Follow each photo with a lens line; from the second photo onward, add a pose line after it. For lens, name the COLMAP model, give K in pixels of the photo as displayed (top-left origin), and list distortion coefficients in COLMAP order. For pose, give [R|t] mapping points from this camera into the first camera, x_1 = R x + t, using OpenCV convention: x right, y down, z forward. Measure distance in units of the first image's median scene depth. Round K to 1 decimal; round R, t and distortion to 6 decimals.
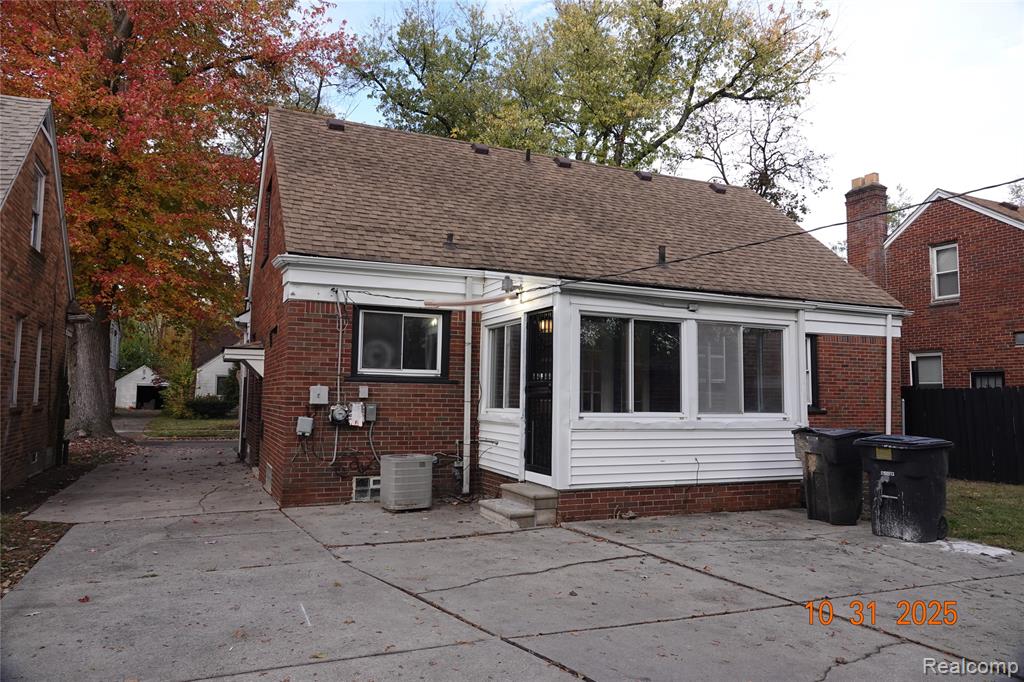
lens RADIAL K [[709.9, 0, 519.6], [0, 709.9, 342.4], [0, 0, 1]] dist [0.012852, -0.006582]
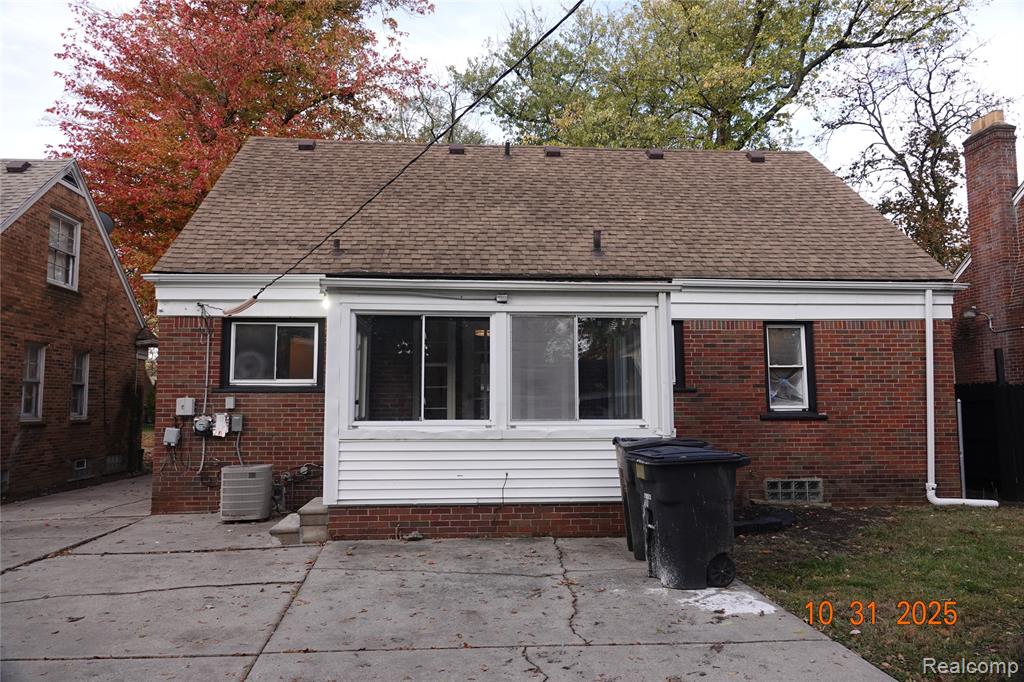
lens RADIAL K [[709.9, 0, 511.8], [0, 709.9, 341.2], [0, 0, 1]] dist [0.012852, -0.006582]
pose [[0.940705, -0.046990, -0.335955, 0.512795], [0.041641, 0.998865, -0.023111, 0.022123], [0.336660, 0.007751, 0.941595, 0.179011]]
